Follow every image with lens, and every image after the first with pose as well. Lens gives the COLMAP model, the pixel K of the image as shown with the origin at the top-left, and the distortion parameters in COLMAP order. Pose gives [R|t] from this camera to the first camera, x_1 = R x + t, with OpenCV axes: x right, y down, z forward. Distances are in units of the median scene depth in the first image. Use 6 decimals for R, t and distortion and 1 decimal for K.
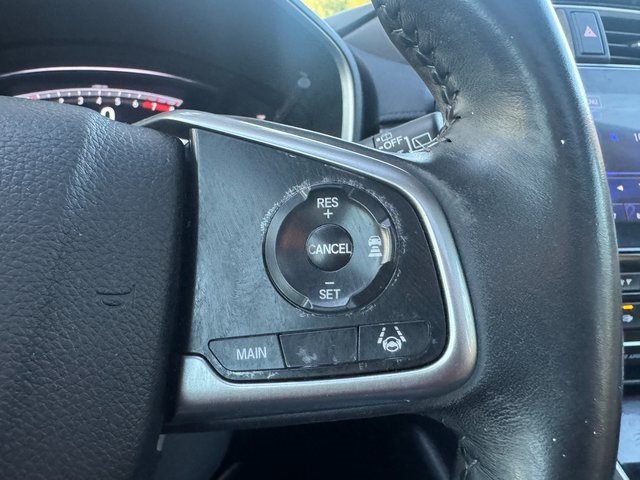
lens RADIAL K [[520.8, 0, 290.2], [0, 520.8, 233.4], [0, 0, 1]] dist [0.001196, -0.011245]
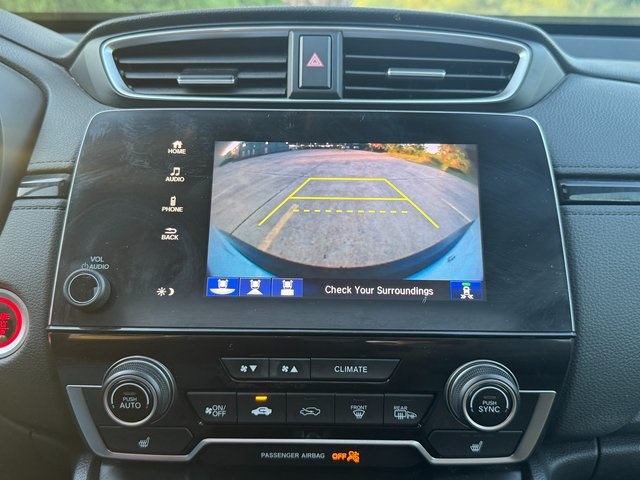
lens RADIAL K [[632.0, 0, 323.8], [0, 632.0, 240.9], [0, 0, 1]] dist [0.056312, 0.000000]
pose [[0.986965, 0.025967, -0.158826, 0.623760], [-0.027565, 0.999589, -0.007871, -0.073786], [0.158556, 0.012147, 0.987275, -0.002158]]
